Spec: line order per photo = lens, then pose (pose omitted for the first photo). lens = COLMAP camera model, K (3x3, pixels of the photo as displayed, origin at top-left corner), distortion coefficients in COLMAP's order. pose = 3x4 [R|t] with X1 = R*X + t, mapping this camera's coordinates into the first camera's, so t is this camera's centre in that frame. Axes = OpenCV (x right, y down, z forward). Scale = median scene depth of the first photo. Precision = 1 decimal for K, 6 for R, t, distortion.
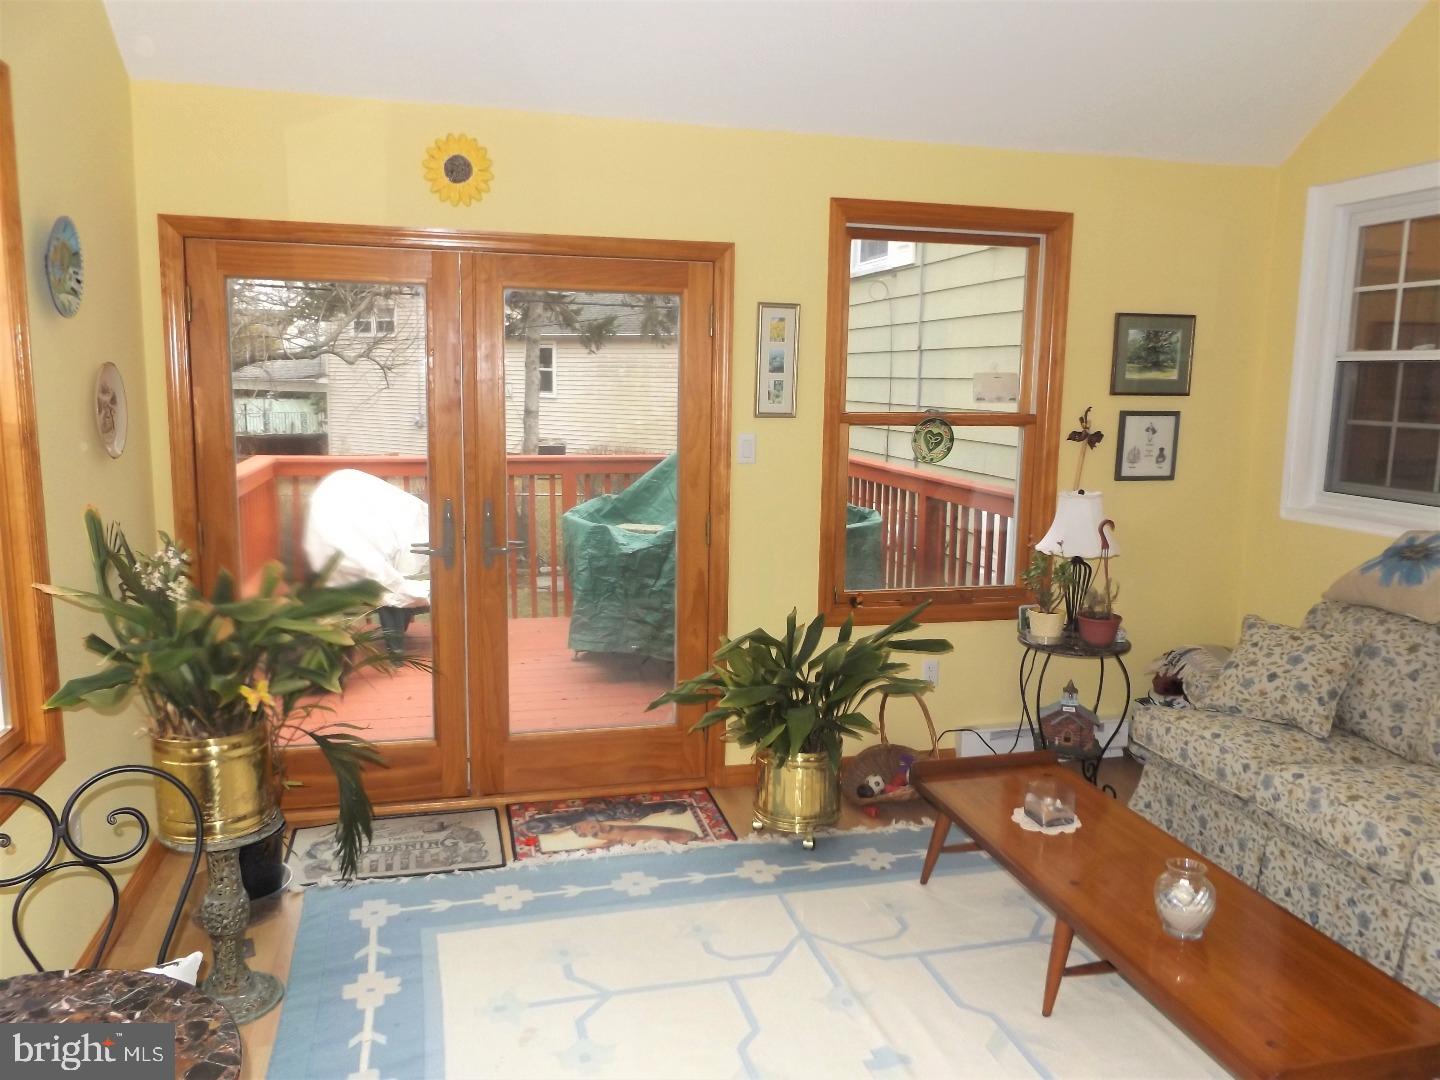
lens RADIAL K [[1085.8, 0, 720.0], [0, 1085.8, 540.0], [0, 0, 1]] dist [0.048141, -0.003577]
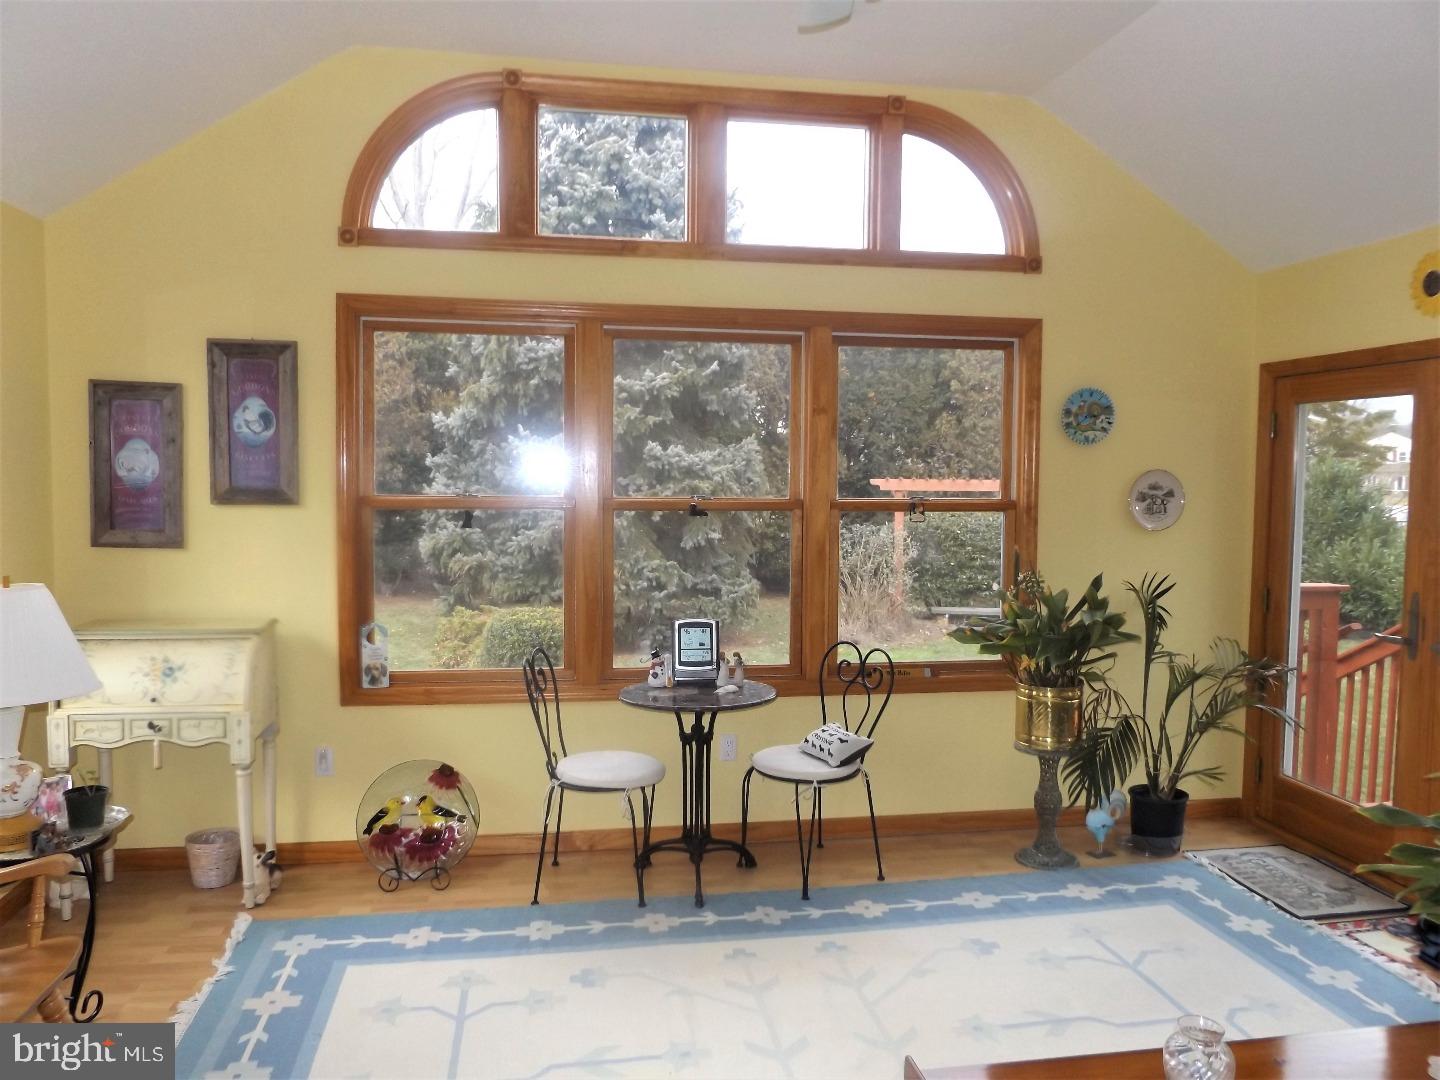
lens RADIAL K [[1073.5, 0, 720.0], [0, 1073.5, 540.0], [0, 0, 1]] dist [-0.000027, 0.000253]
pose [[-0.089572, 0.032943, -0.995435, 0.902014], [-0.155729, 0.986697, 0.046667, -0.032073], [0.983730, 0.159198, -0.083250, 0.463405]]
